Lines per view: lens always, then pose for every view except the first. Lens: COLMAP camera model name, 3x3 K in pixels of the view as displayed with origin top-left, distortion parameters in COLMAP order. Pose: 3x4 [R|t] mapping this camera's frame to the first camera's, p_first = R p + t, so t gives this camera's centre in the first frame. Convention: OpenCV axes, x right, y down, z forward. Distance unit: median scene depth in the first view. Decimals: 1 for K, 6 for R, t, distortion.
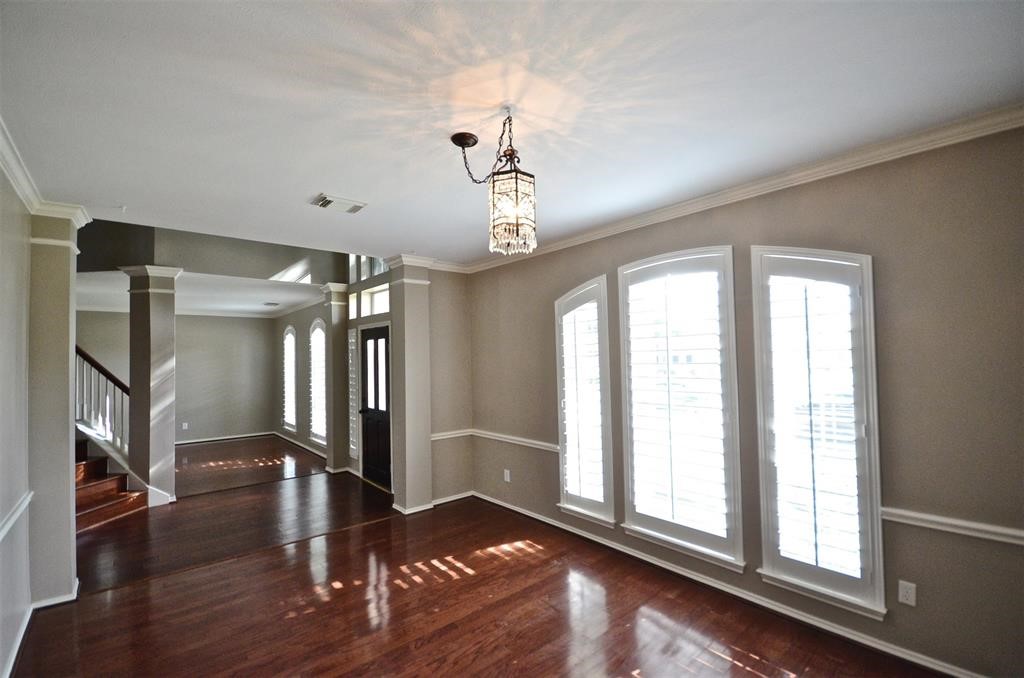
lens RADIAL K [[443.4, 0, 510.9], [0, 443.4, 344.0], [0, 0, 1]] dist [0.003177, -0.007828]
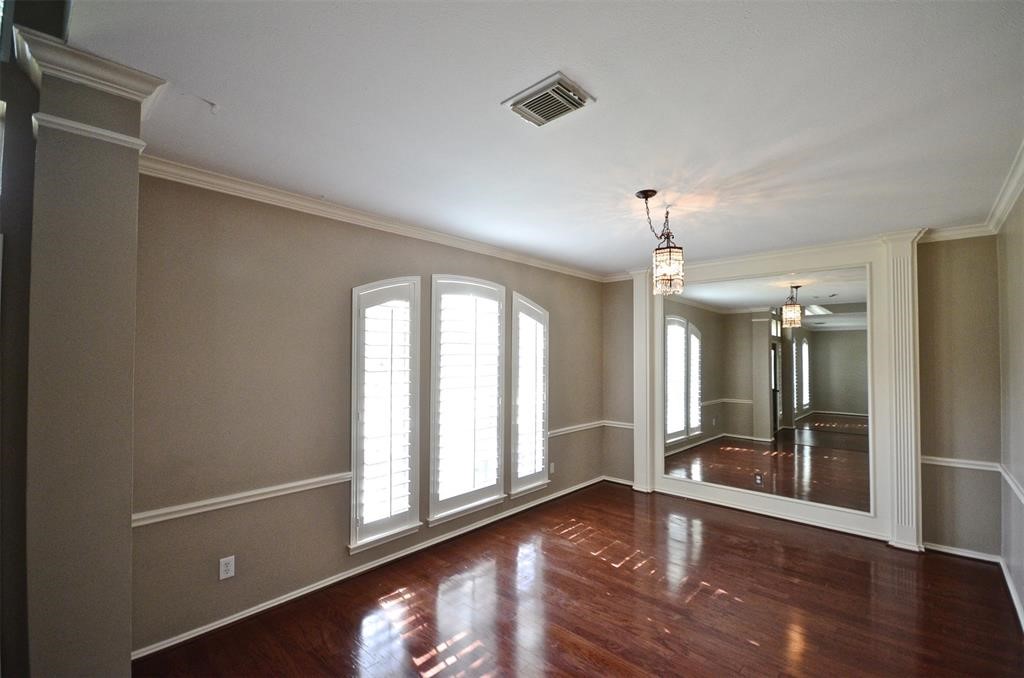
lens RADIAL K [[443.4, 0, 511.5], [0, 443.4, 344.8], [0, 0, 1]] dist [0.003177, -0.007828]
pose [[-0.129155, 0.044249, 0.990637, -0.916911], [-0.030933, 0.998338, -0.048626, 0.044173], [-0.991142, -0.036924, -0.127572, 1.061105]]
